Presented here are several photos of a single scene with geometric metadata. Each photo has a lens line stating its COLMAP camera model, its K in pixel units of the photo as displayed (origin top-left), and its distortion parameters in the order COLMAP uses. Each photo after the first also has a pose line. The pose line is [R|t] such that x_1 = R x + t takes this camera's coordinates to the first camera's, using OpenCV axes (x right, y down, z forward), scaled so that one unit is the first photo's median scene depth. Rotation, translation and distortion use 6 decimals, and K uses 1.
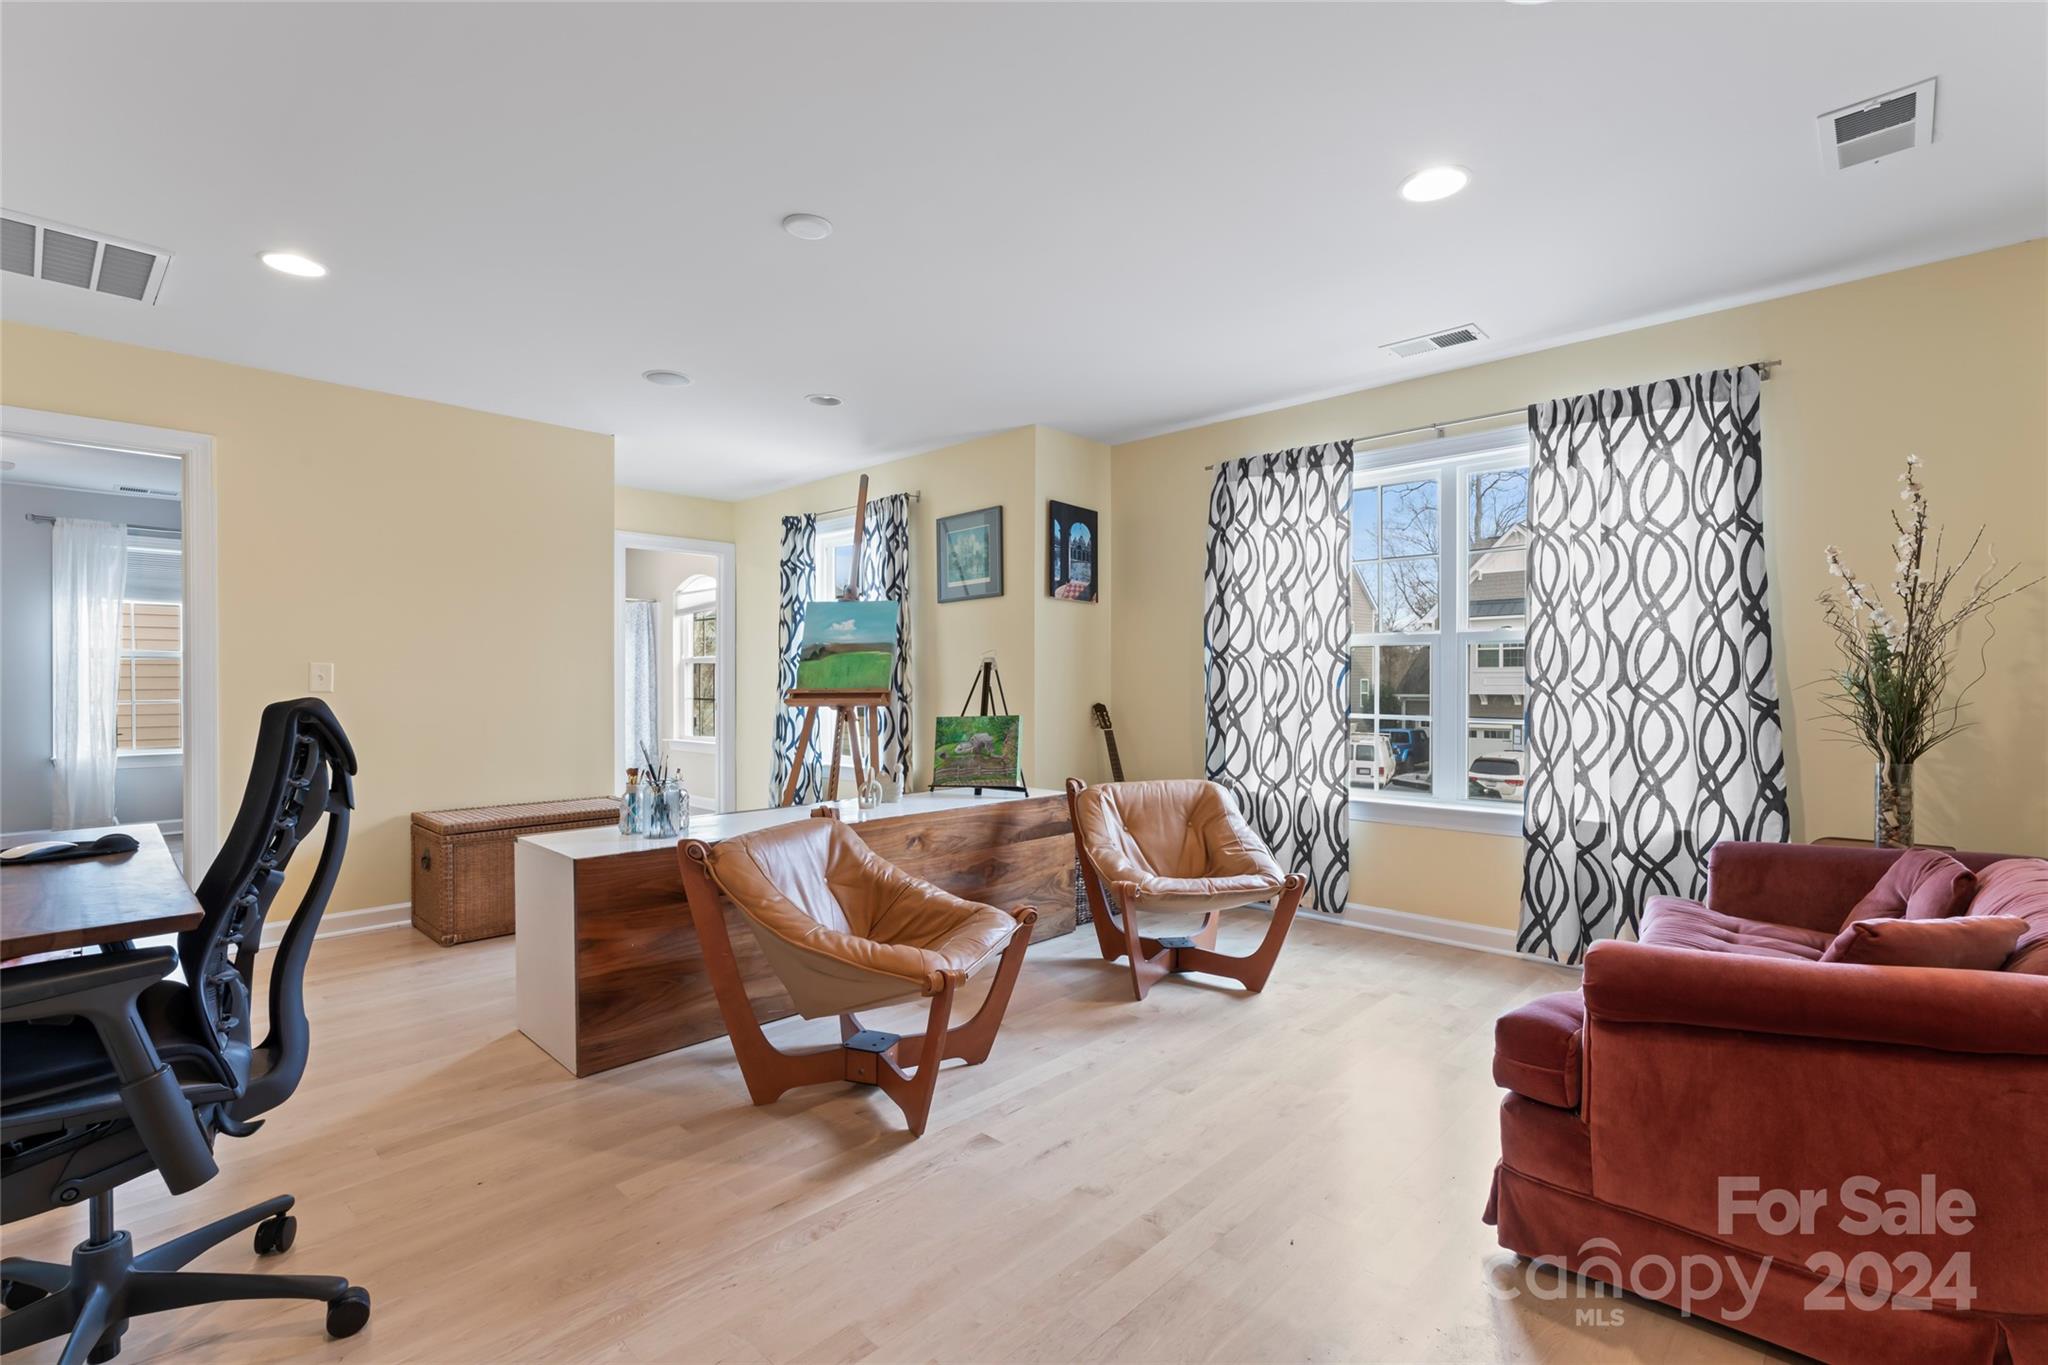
lens RADIAL K [[921.0, 0, 1016.7], [0, 921.0, 680.2], [0, 0, 1]] dist [-0.000902, -0.000117]
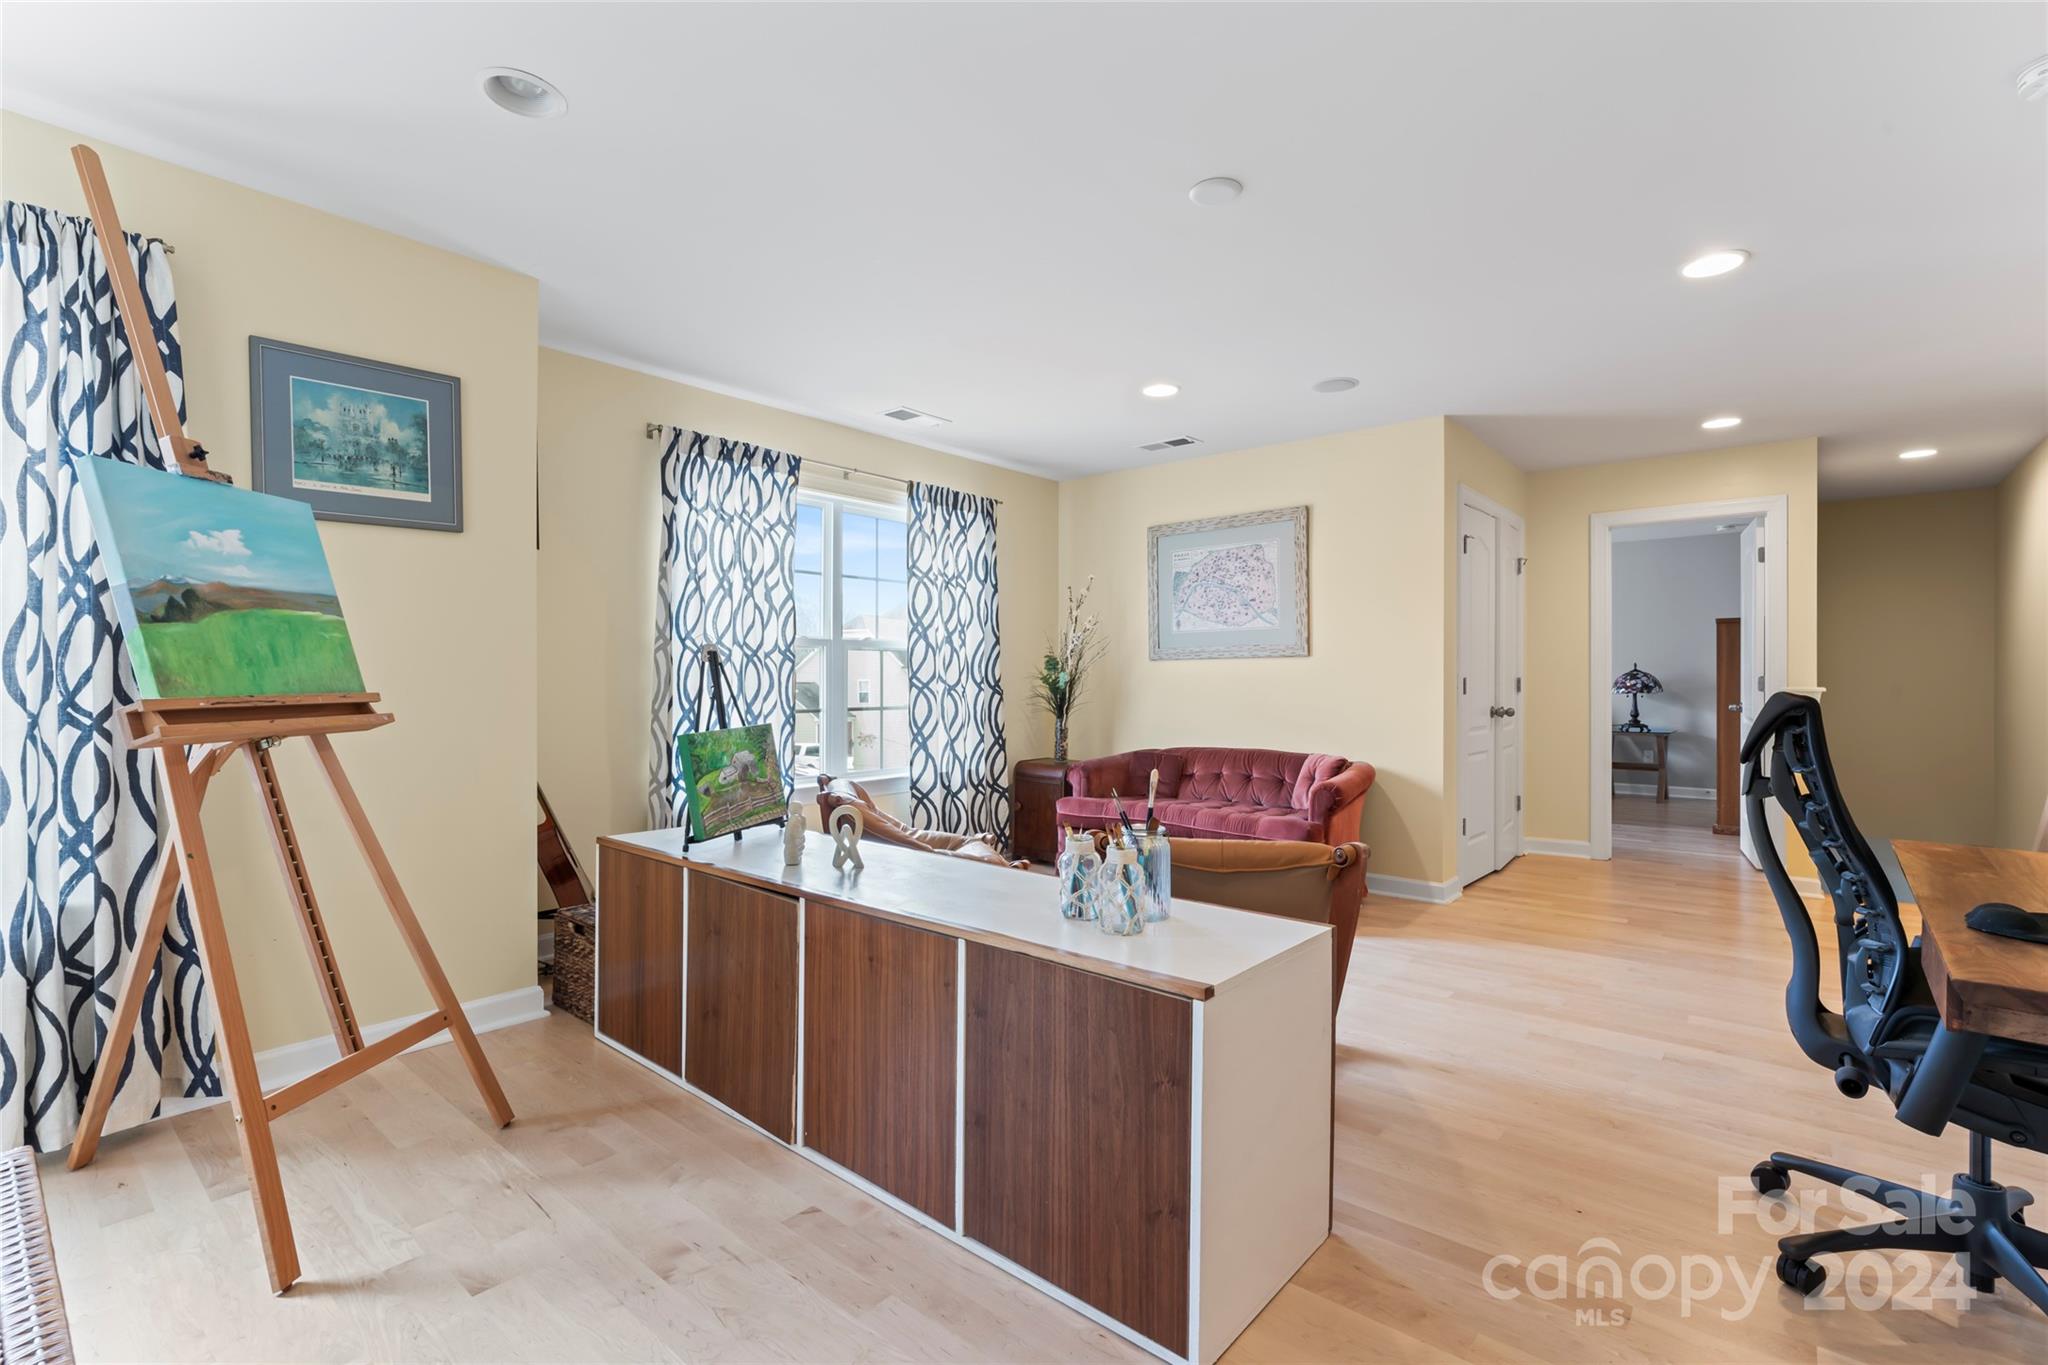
lens RADIAL K [[921.0, 0, 1016.7], [0, 921.0, 680.2], [0, 0, 1]] dist [-0.000902, -0.000117]
pose [[-0.057997, 0.000239, 0.998317, -0.733068], [-0.000186, 1.000000, -0.000250, 0.002780], [-0.998317, -0.000200, -0.057997, 0.803604]]
